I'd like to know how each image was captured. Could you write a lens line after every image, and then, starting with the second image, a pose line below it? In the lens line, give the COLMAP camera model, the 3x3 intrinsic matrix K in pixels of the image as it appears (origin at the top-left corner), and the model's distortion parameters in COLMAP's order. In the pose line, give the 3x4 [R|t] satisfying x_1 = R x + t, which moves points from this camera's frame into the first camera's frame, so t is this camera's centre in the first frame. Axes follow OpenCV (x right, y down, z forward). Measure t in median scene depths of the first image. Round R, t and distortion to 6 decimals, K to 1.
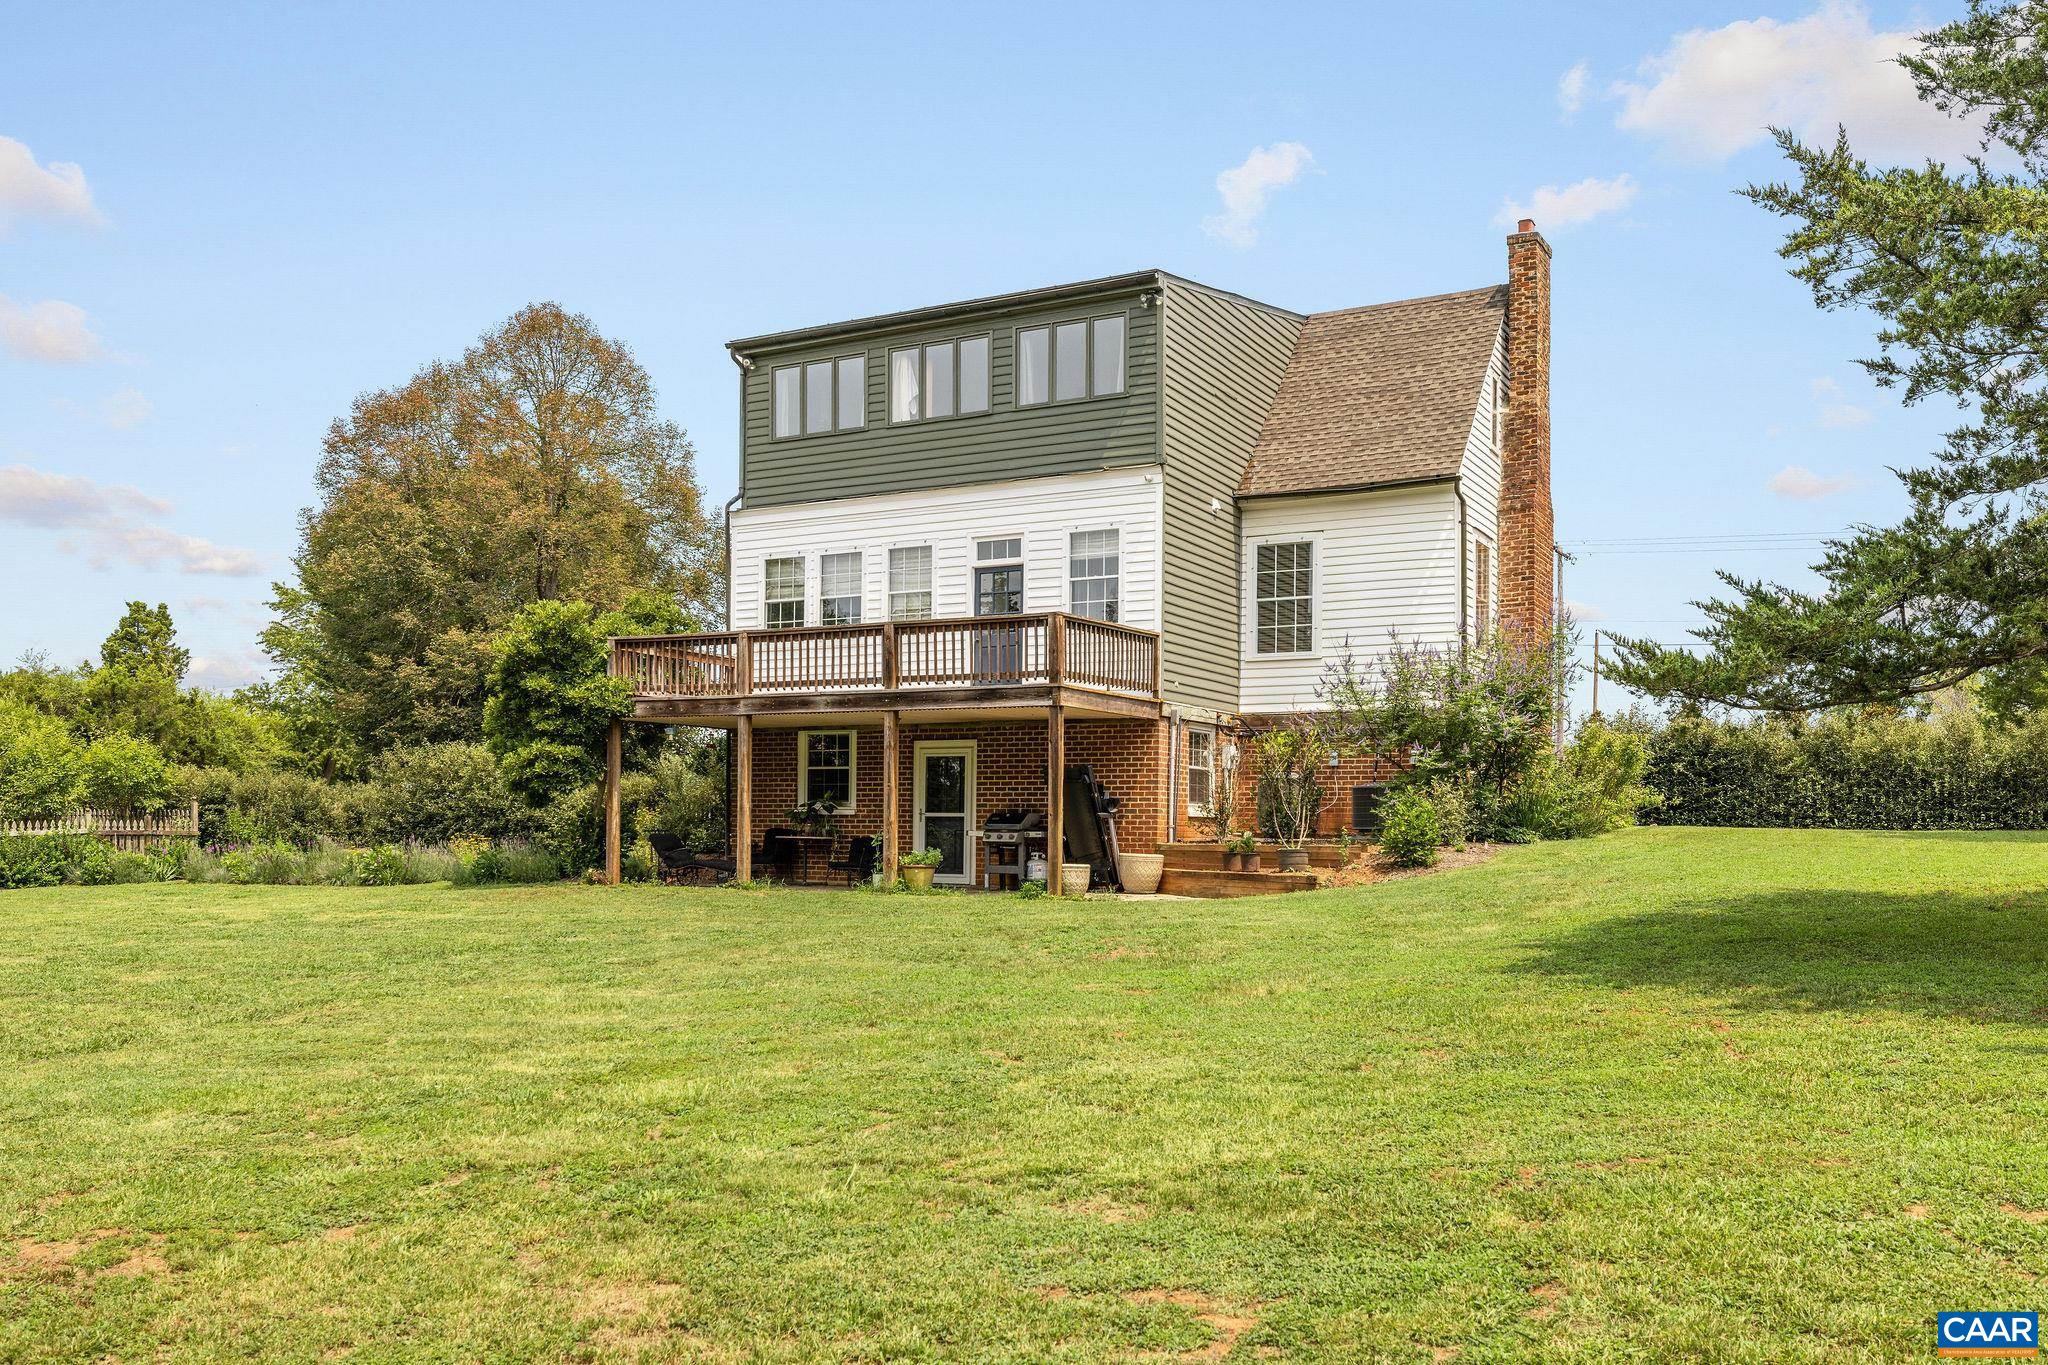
lens RADIAL K [[1620.9, 0, 1001.5], [0, 1620.9, 827.8], [0, 0, 1]] dist [-0.033357, 0.012094]
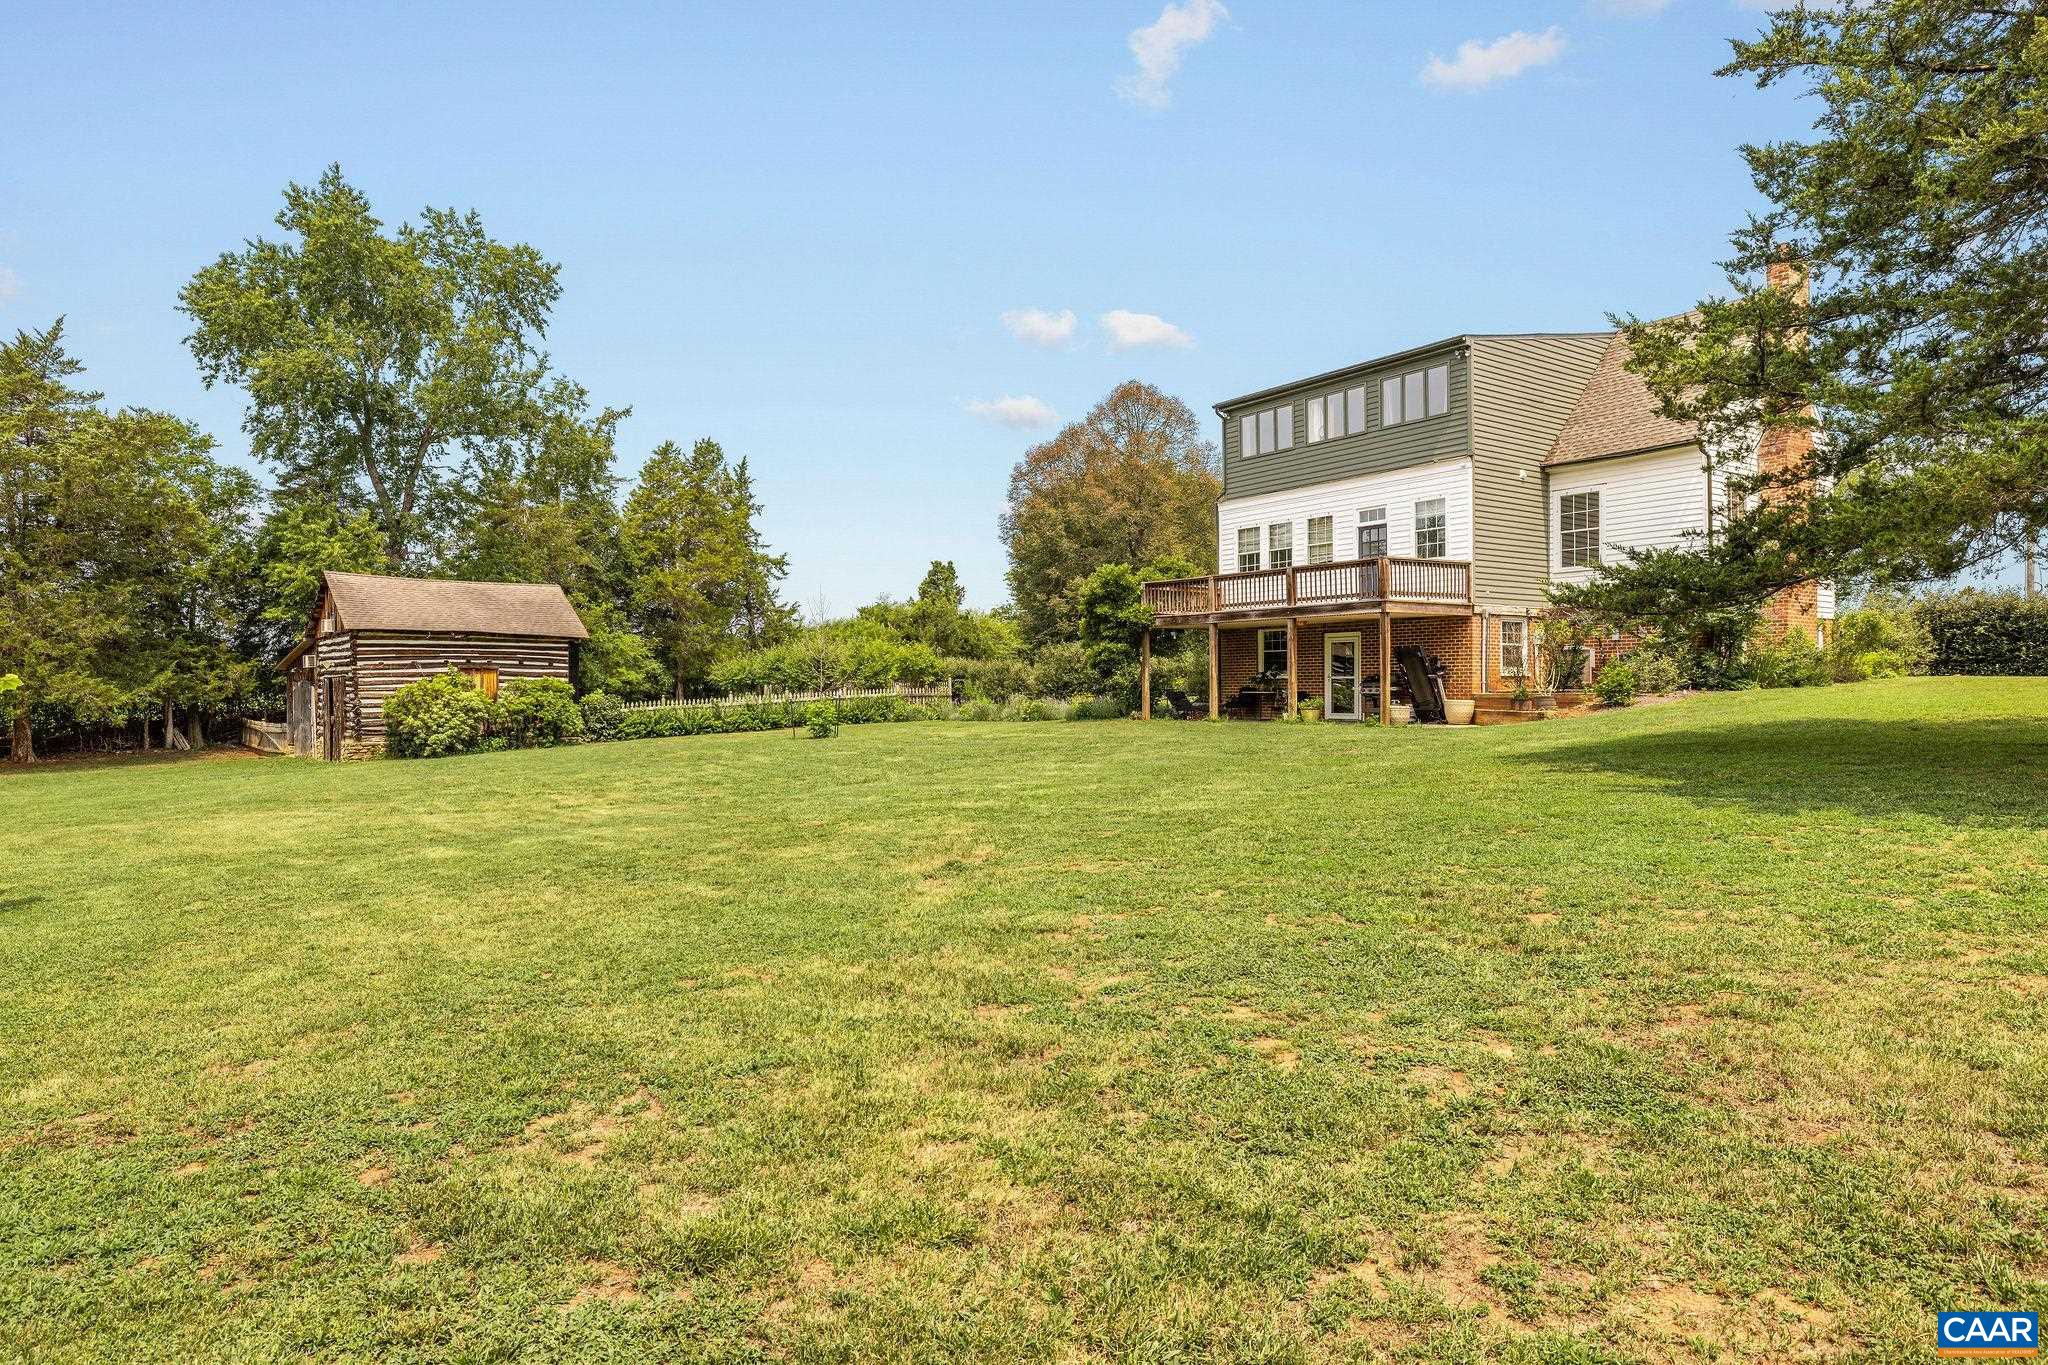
lens RADIAL K [[1079.2, 0, 1015.6], [0, 1079.2, 680.0], [0, 0, 1]] dist [-0.001988, -0.000098]
pose [[0.910694, -0.016970, -0.412733, 0.110423], [0.013757, 0.999848, -0.010754, 0.001455], [0.412853, 0.004115, 0.910789, -0.135360]]
